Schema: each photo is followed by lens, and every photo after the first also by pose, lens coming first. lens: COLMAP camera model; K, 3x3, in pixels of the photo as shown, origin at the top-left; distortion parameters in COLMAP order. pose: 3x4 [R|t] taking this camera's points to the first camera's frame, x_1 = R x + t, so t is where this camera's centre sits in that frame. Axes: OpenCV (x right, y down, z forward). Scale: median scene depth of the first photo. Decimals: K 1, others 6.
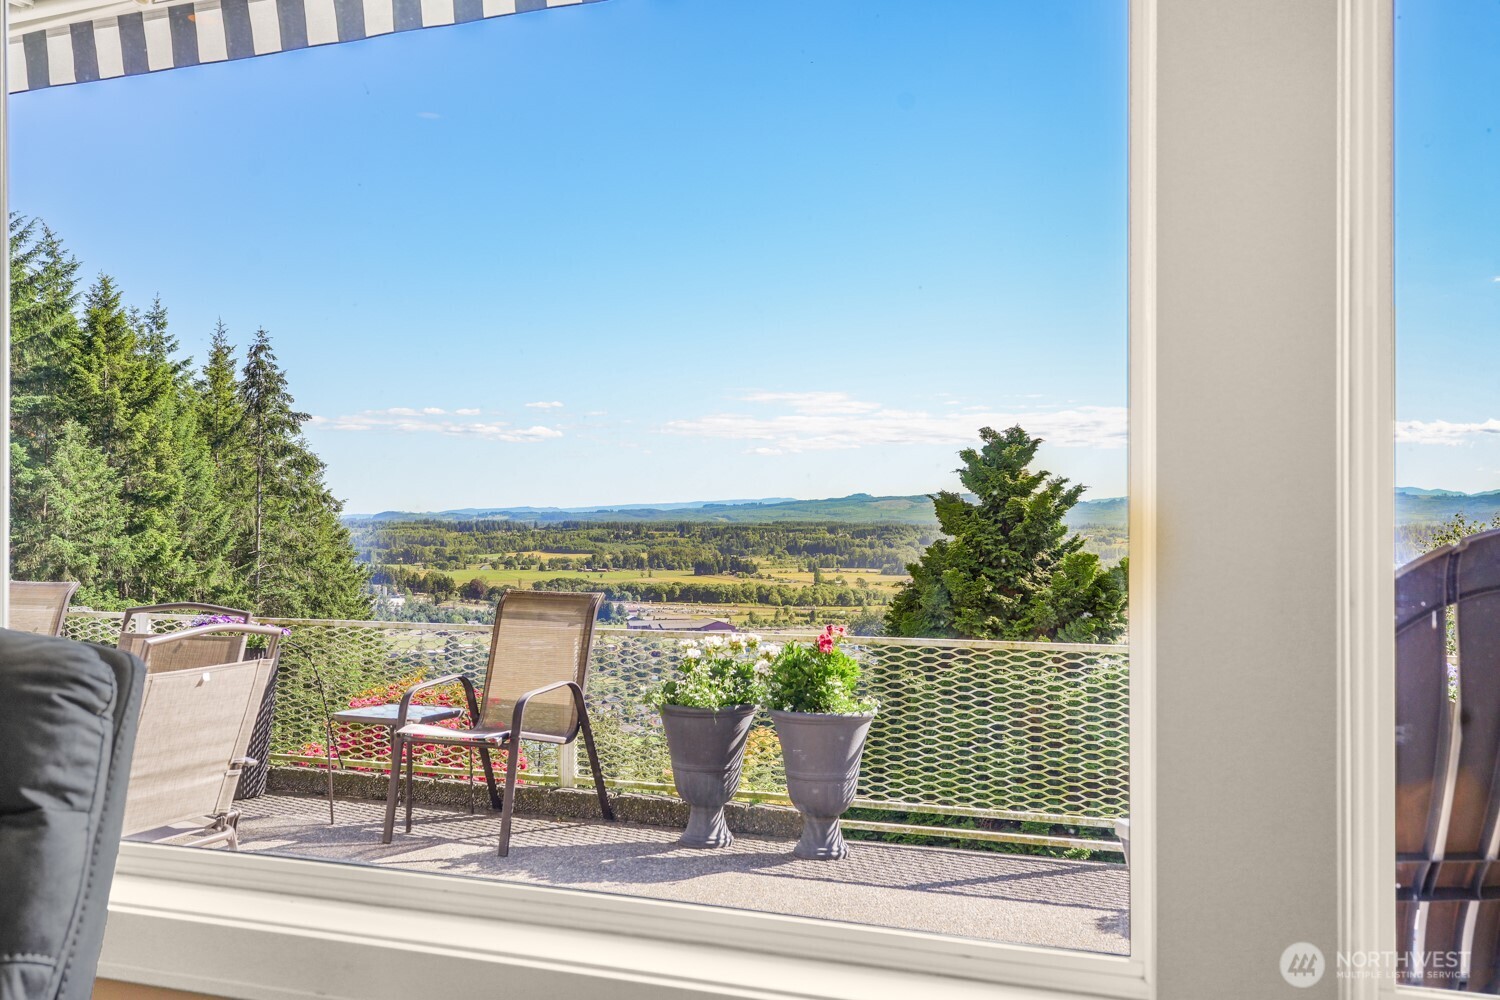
lens RADIAL K [[1477.2, 0, 748.8], [0, 1477.2, 503.4], [0, 0, 1]] dist [0.018129, 0.000000]
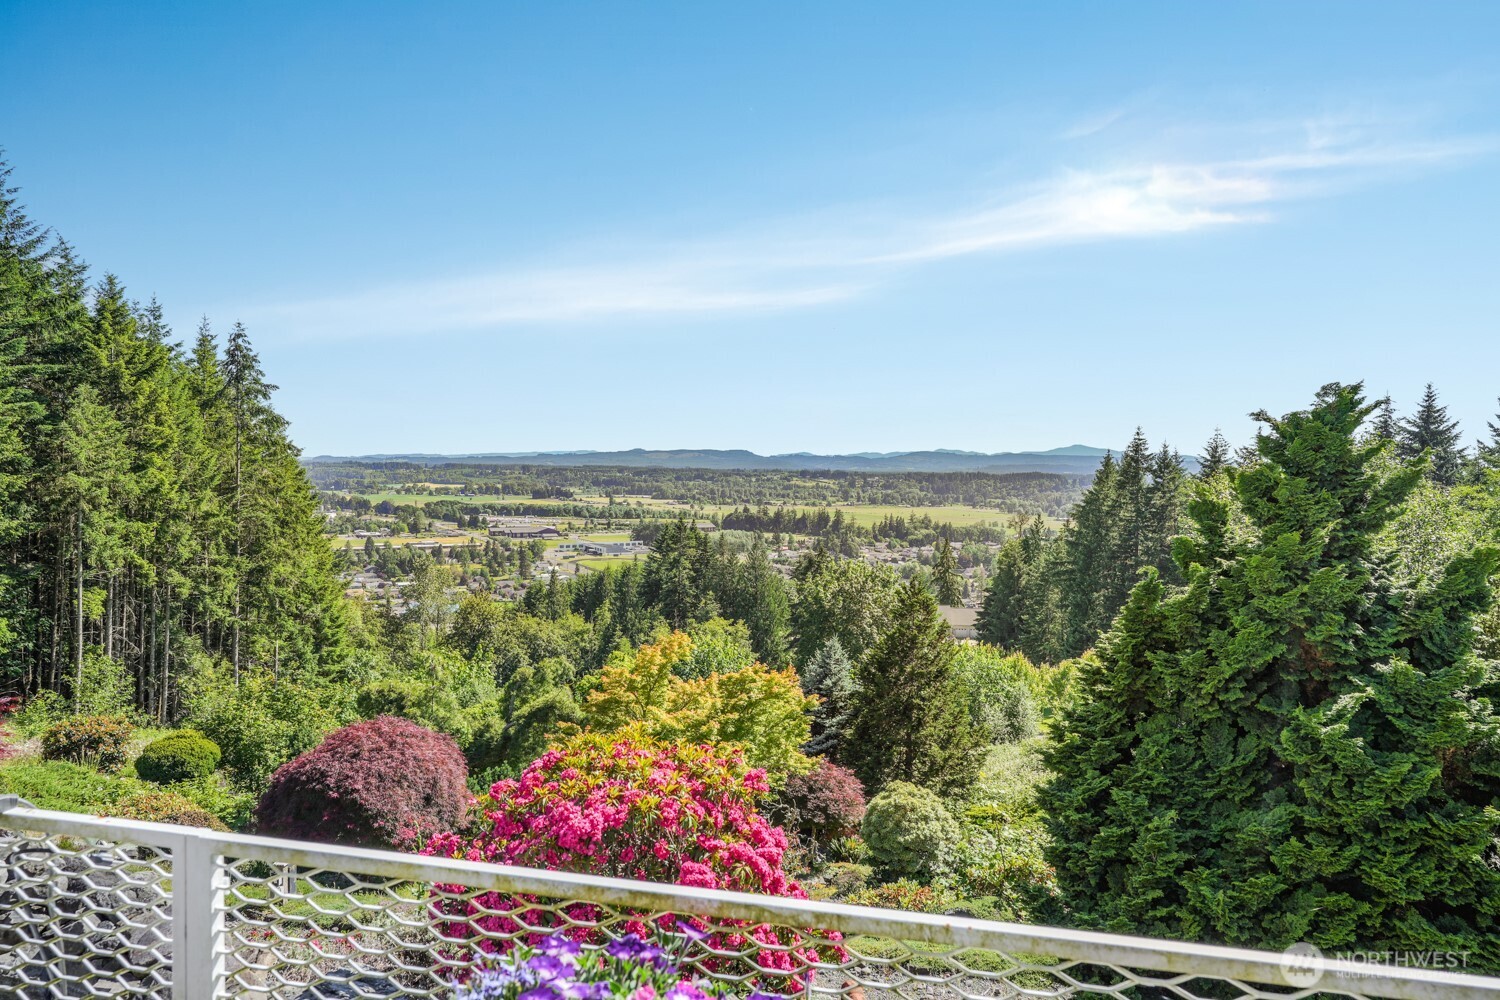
lens RADIAL K [[914.6, 0, 749.2], [0, 914.6, 500.1], [0, 0, 1]] dist [-0.002479, -0.001796]
pose [[0.980640, 0.004748, 0.195760, -0.031859], [-0.014444, 0.998737, 0.048132, -0.001237], [-0.195284, -0.050028, 0.979470, 0.075485]]
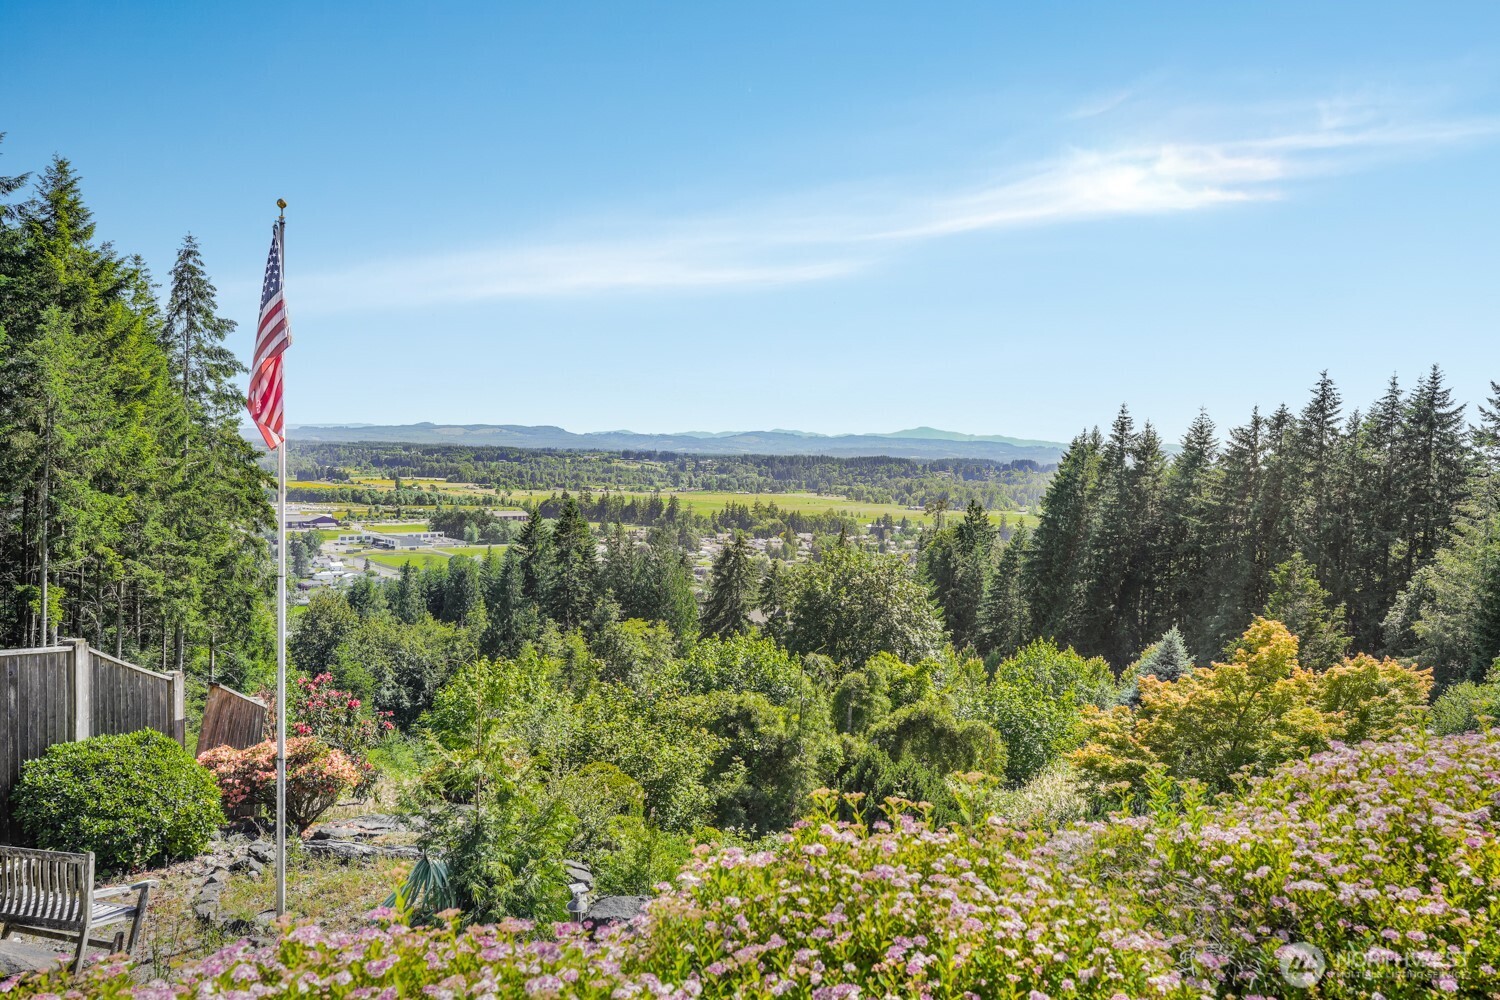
lens RADIAL K [[1043.7, 0, 746.4], [0, 1043.7, 500.1], [0, 0, 1]] dist [0.002320, 0.002886]
pose [[0.929804, 0.006639, 0.367995, -0.221357], [-0.030134, 0.997854, 0.058135, 0.011946], [-0.366819, -0.065143, 0.928009, 0.160532]]
